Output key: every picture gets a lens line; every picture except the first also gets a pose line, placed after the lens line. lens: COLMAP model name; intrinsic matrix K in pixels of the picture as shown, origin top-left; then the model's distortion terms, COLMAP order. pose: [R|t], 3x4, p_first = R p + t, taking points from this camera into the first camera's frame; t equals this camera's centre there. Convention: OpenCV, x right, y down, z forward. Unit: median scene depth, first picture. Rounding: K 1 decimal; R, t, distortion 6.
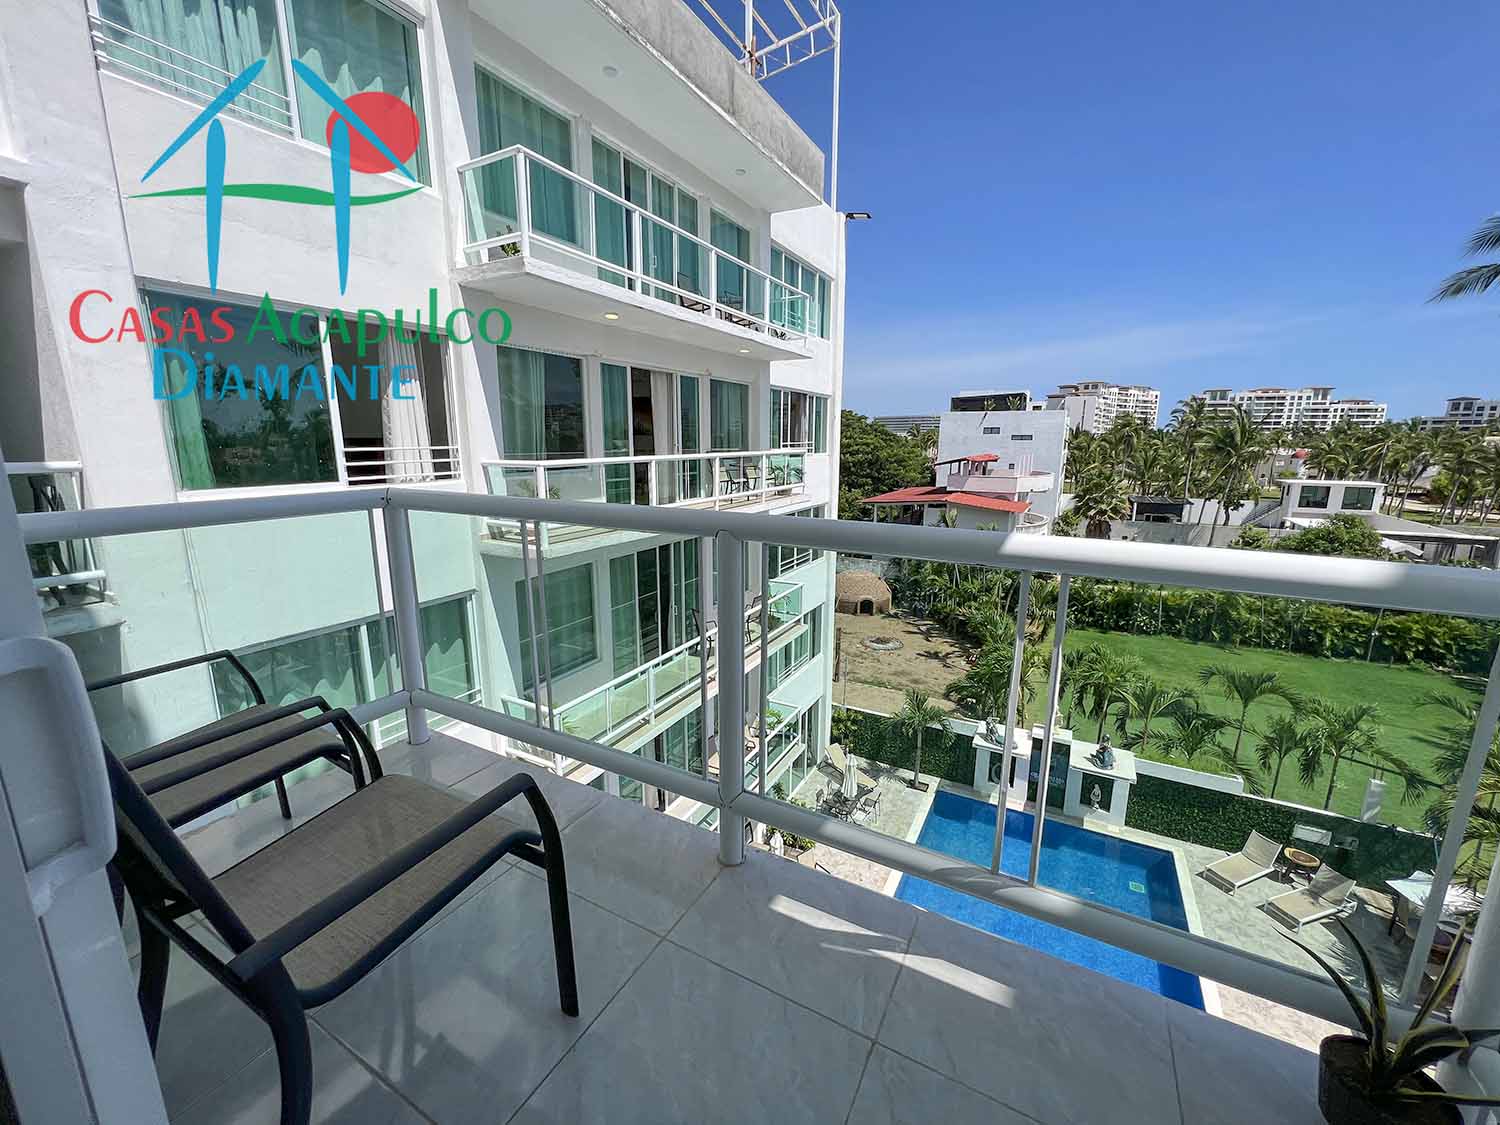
lens RADIAL K [[600.5, 0, 747.1], [0, 600.5, 561.1], [0, 0, 1]] dist [-0.001566, 0.000657]
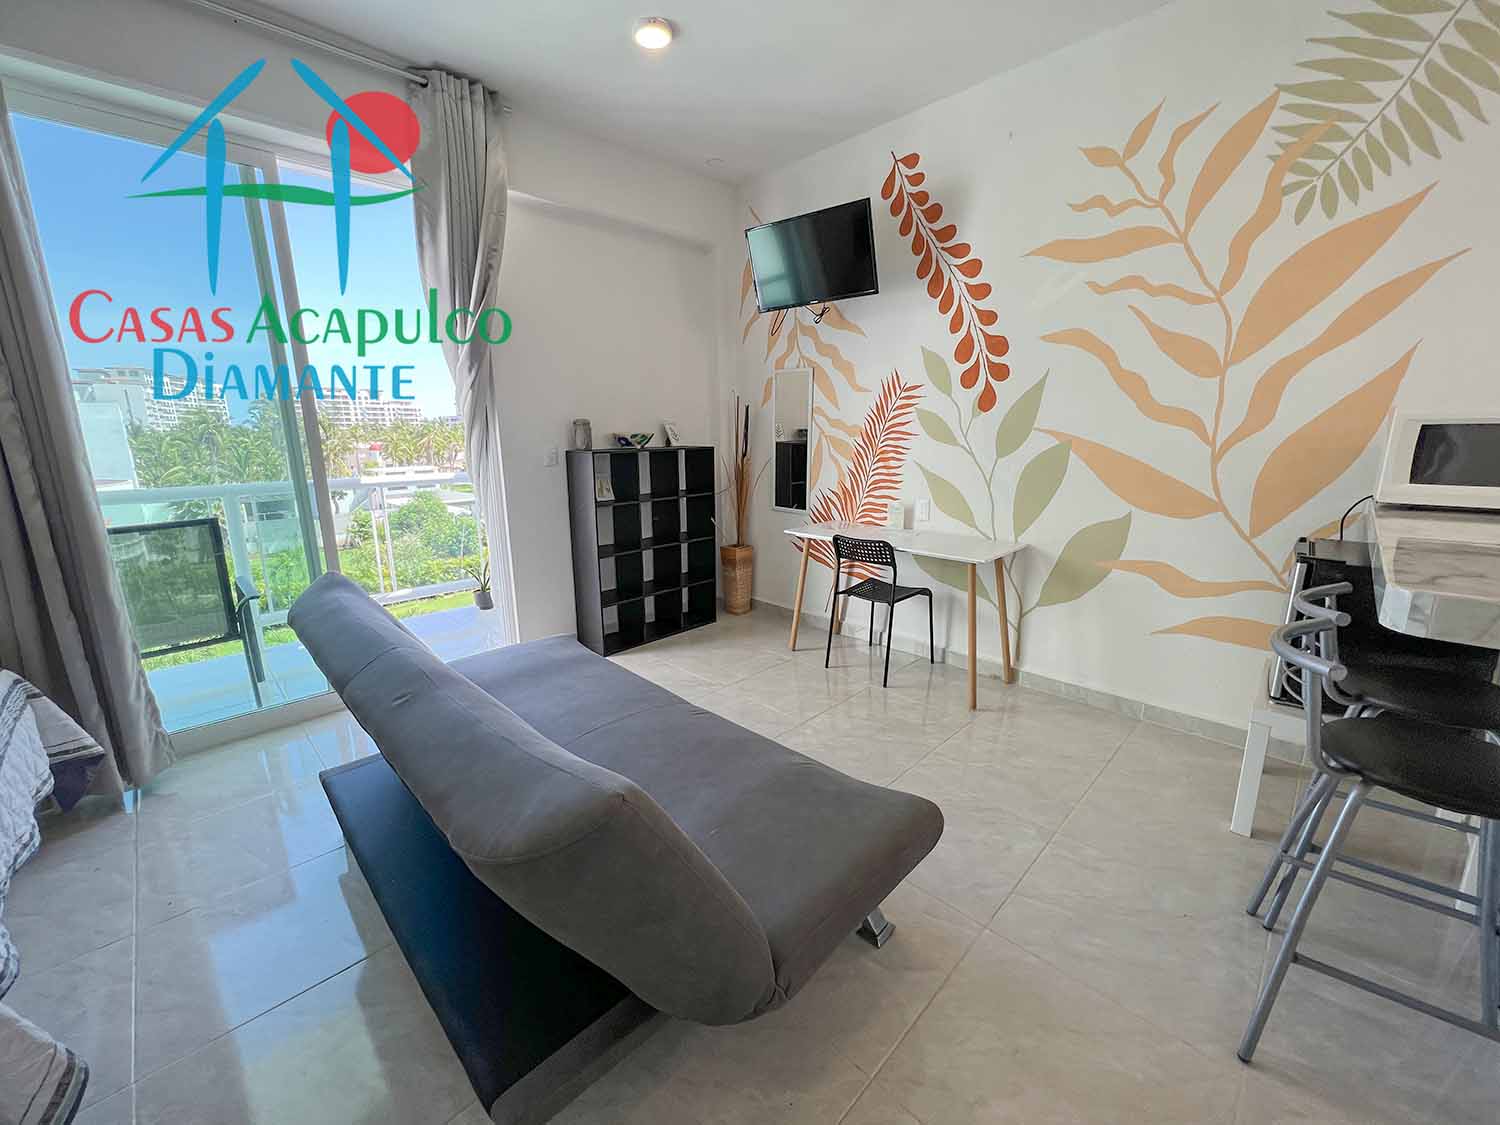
lens RADIAL K [[600.5, 0, 746.9], [0, 600.5, 560.0], [0, 0, 1]] dist [-0.001566, 0.000657]
pose [[0.280974, -0.210207, 0.936412, -0.091076], [0.205531, 0.966260, 0.155237, 0.013162], [-0.937449, 0.148844, 0.314698, -0.083781]]
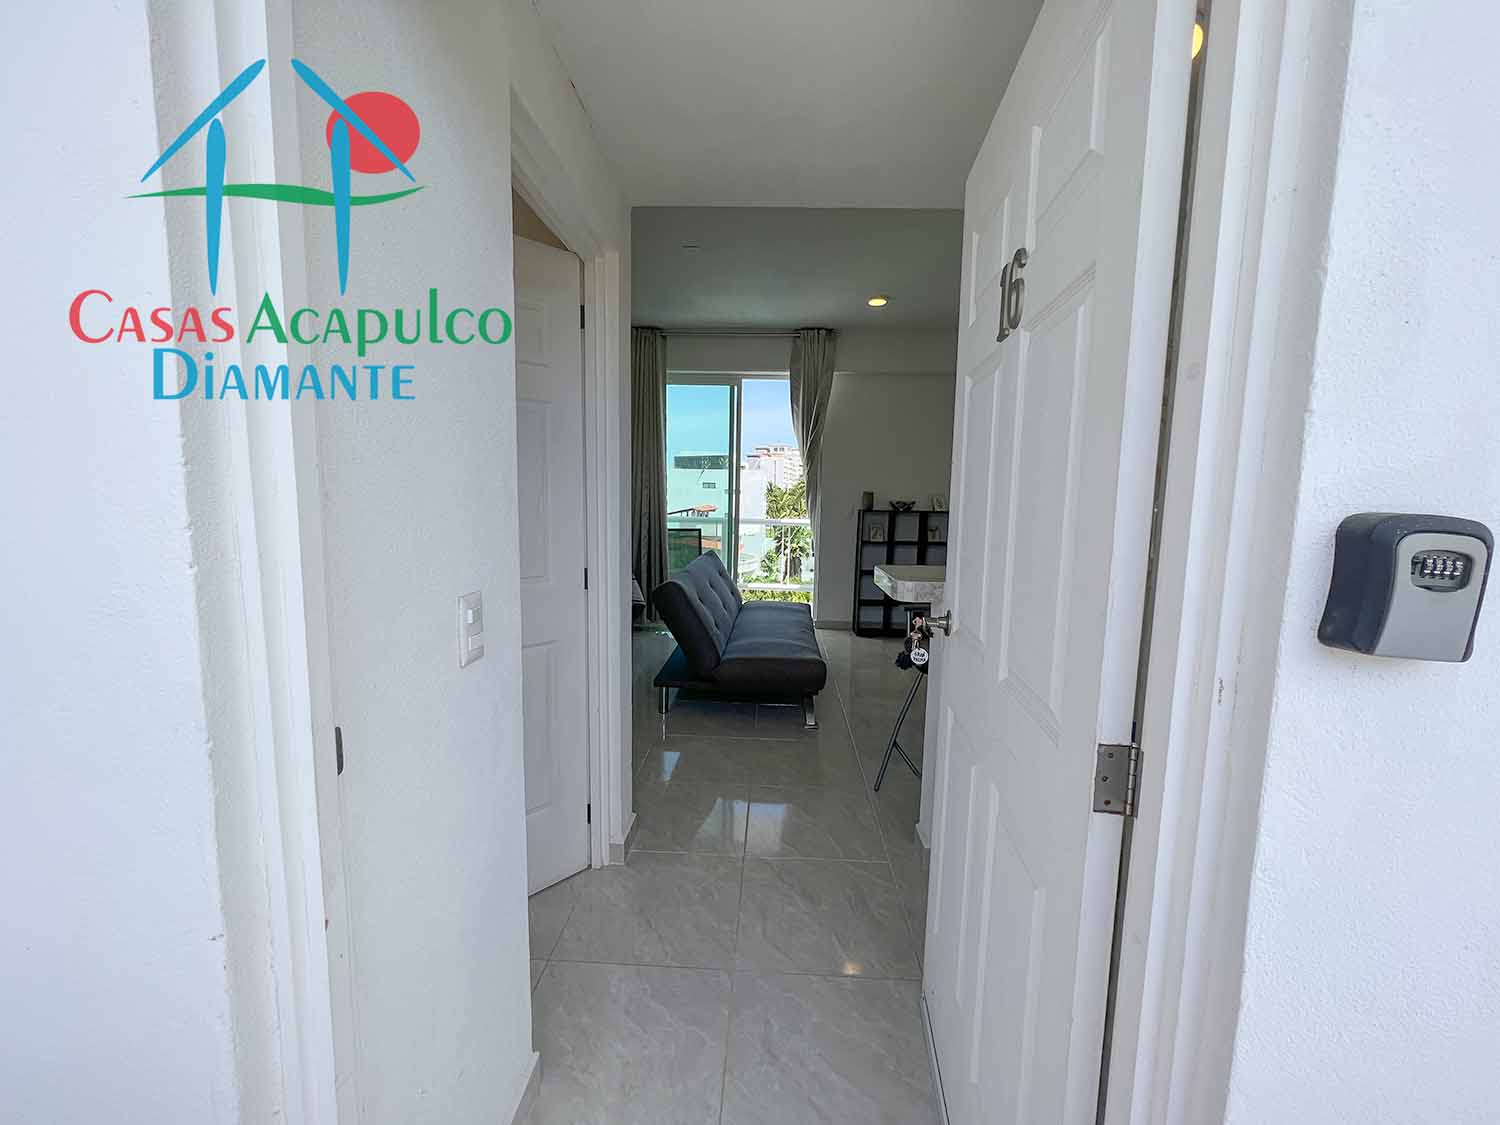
lens RADIAL K [[600.5, 0, 740.5], [0, 600.5, 557.0], [0, 0, 1]] dist [-0.001566, 0.000657]
pose [[0.903272, -0.029689, 0.428041, -0.106606], [0.067386, 0.995039, -0.073183, 0.031206], [-0.423745, 0.094948, 0.900791, -0.178858]]
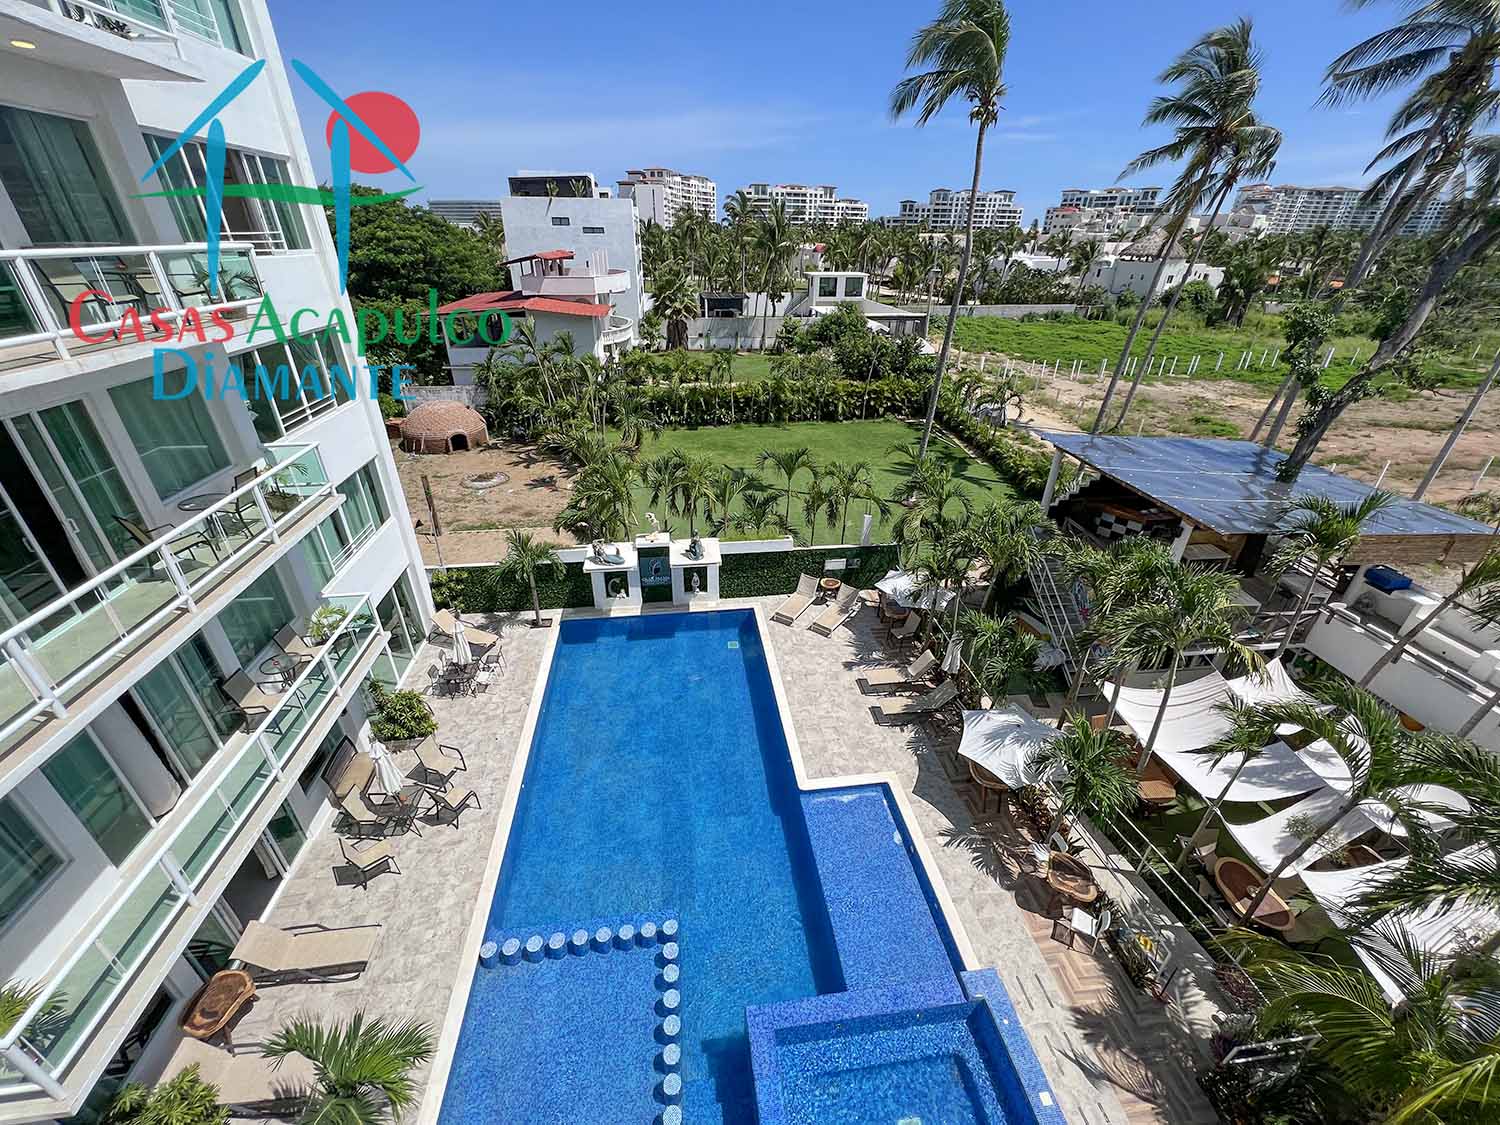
lens RADIAL K [[600.5, 0, 747.0], [0, 600.5, 559.5], [0, 0, 1]] dist [-0.001566, 0.000657]
pose [[0.808072, -0.274789, 0.521066, 0.045265], [0.109068, 0.939034, 0.326066, -0.005019], [-0.578898, -0.206654, 0.788778, 0.031958]]
